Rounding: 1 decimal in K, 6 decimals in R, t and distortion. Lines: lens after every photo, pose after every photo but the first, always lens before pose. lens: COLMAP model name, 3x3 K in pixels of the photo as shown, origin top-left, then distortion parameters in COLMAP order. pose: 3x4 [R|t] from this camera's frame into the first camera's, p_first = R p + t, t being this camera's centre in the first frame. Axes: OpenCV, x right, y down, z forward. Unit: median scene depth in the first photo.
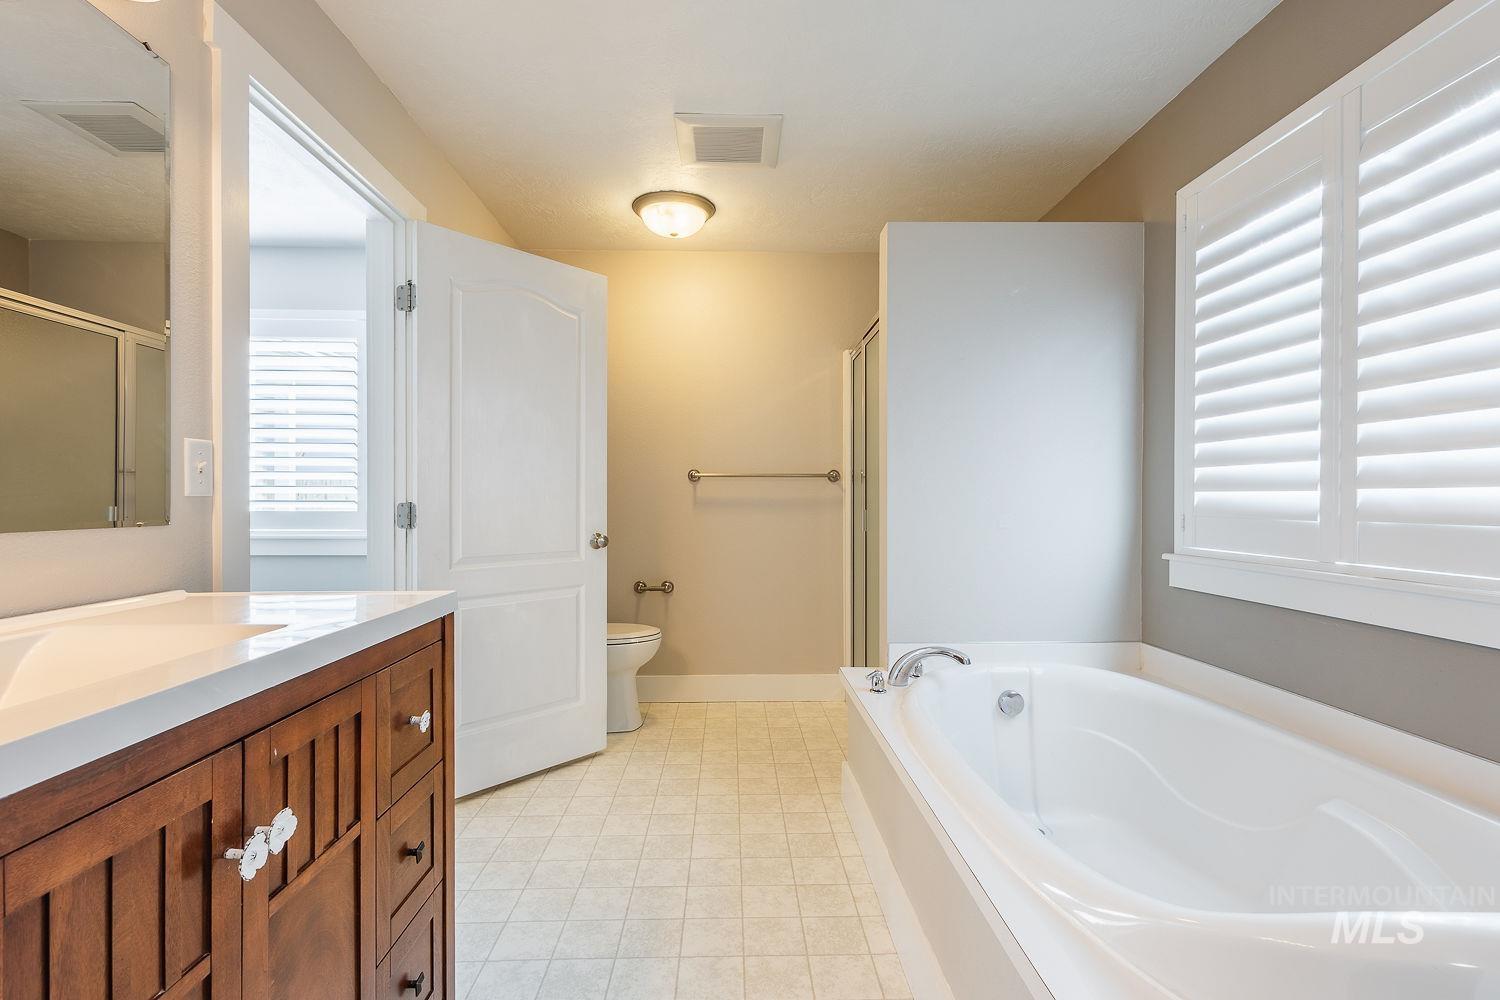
lens RADIAL K [[698.1, 0, 750.0], [0, 698.1, 500.0], [0, 0, 1]] dist [0.004149, 0.000368]
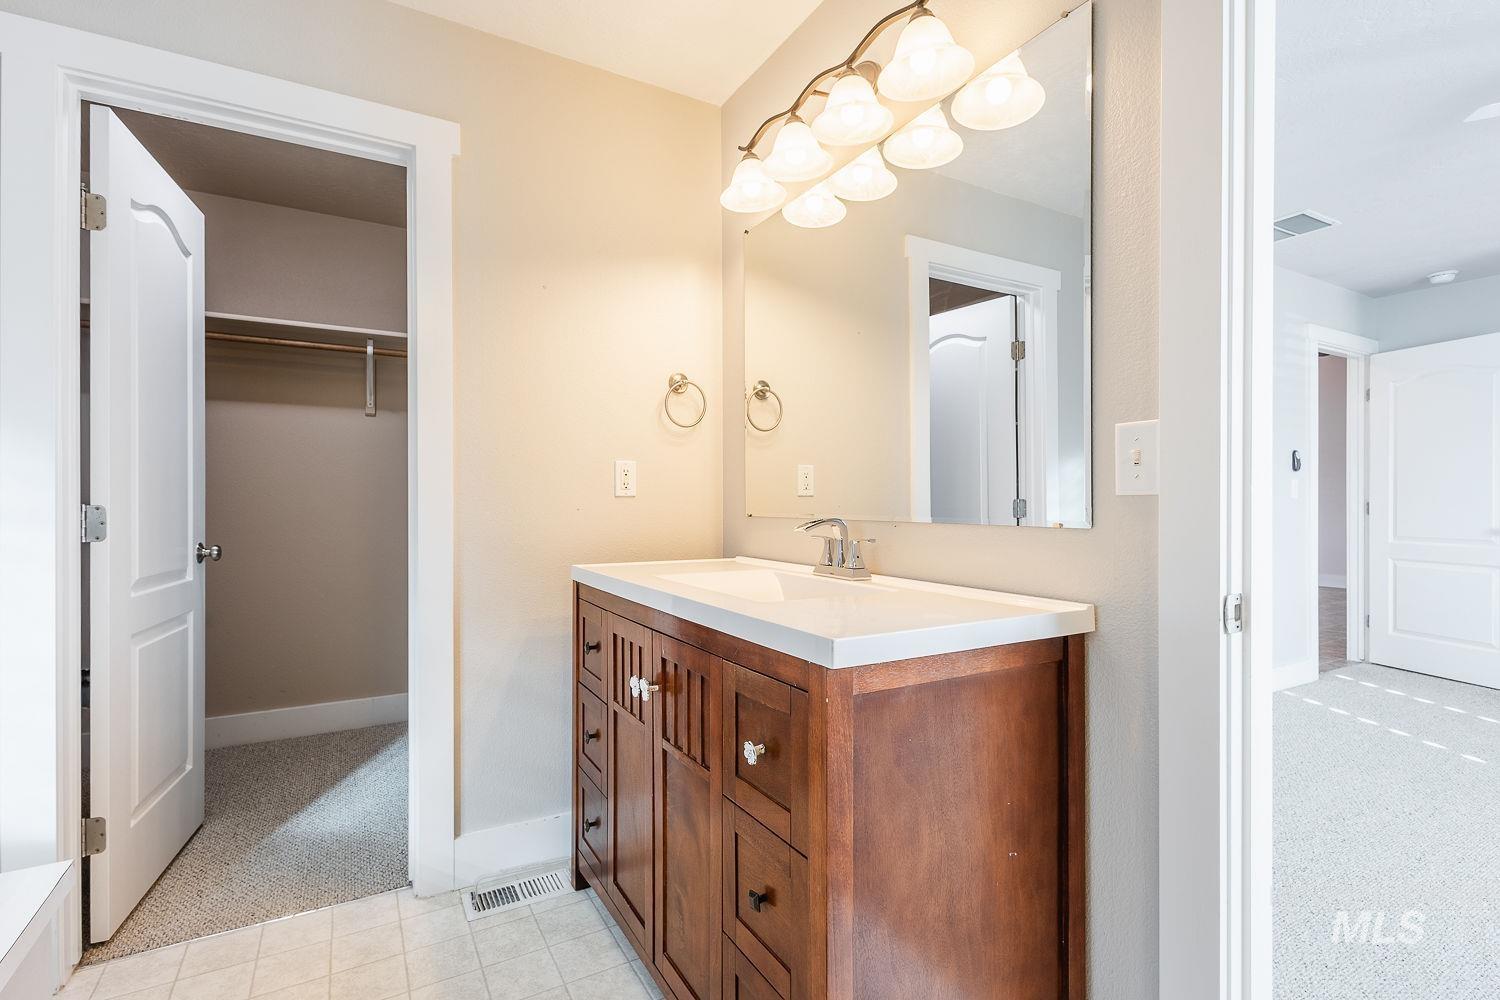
lens RADIAL K [[696.2, 0, 750.0], [0, 696.2, 500.0], [0, 0, 1]] dist [0.015245, -0.007827]
pose [[-0.879625, -0.000334, -0.475668, -0.078094], [-0.002811, 0.999986, 0.004495, -0.003744], [0.475659, 0.005291, -0.879614, 1.751424]]
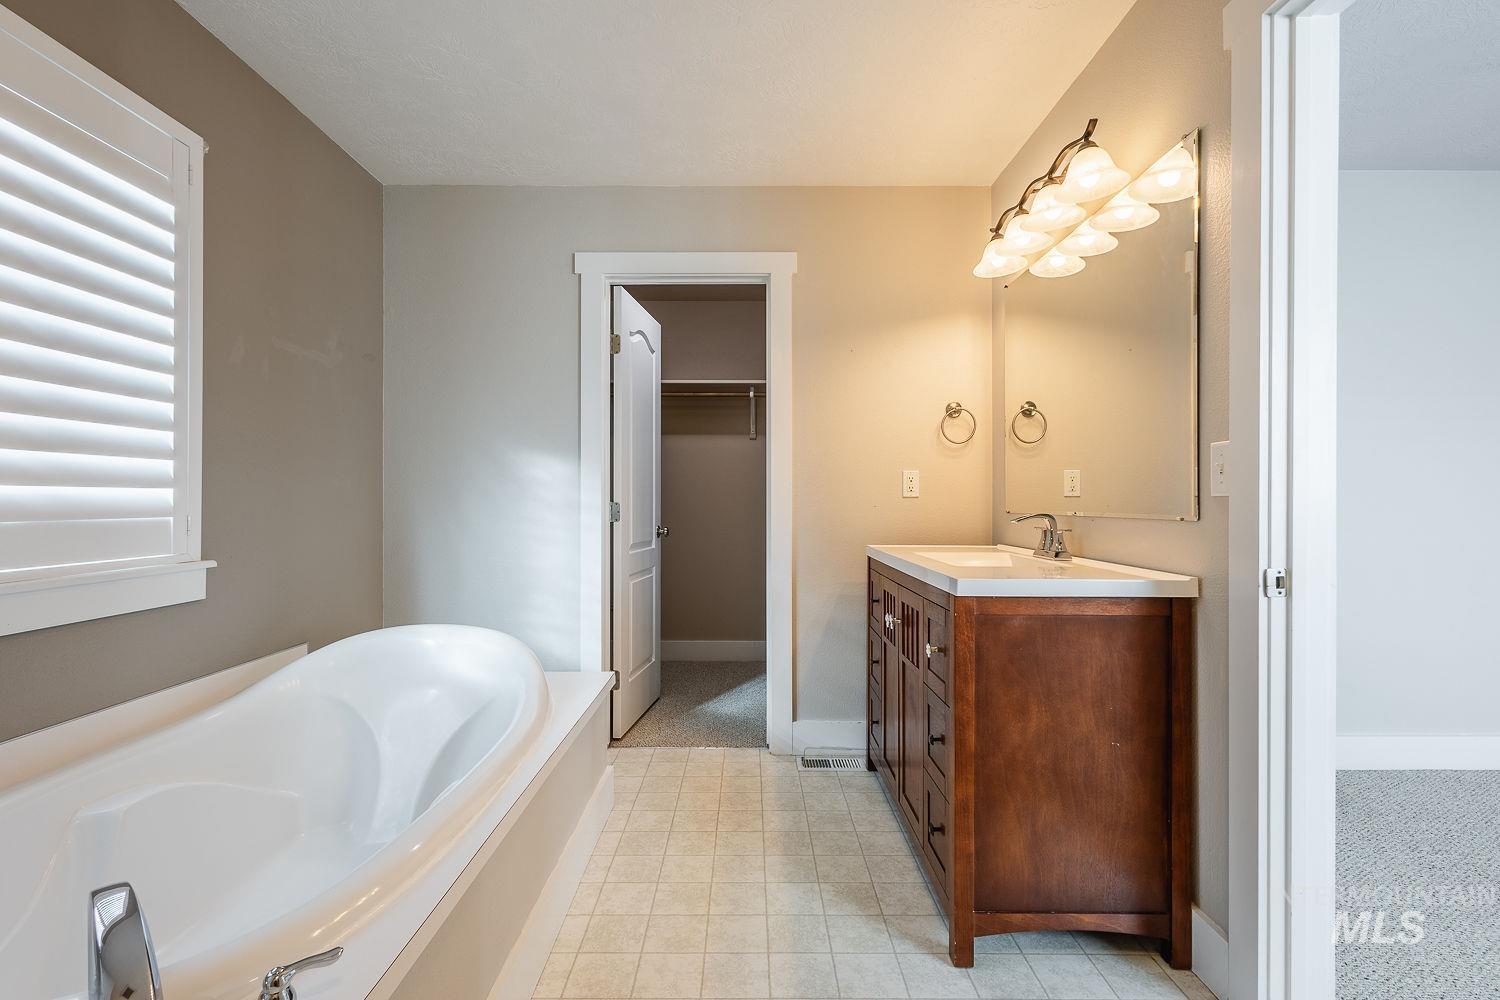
lens RADIAL K [[698.1, 0, 750.0], [0, 698.1, 500.0], [0, 0, 1]] dist [0.004149, 0.000368]
pose [[-0.999648, -0.002486, 0.026429, -0.090359], [-0.002345, 0.999983, 0.005378, -0.003969], [-0.026442, 0.005314, -0.999636, 1.859521]]
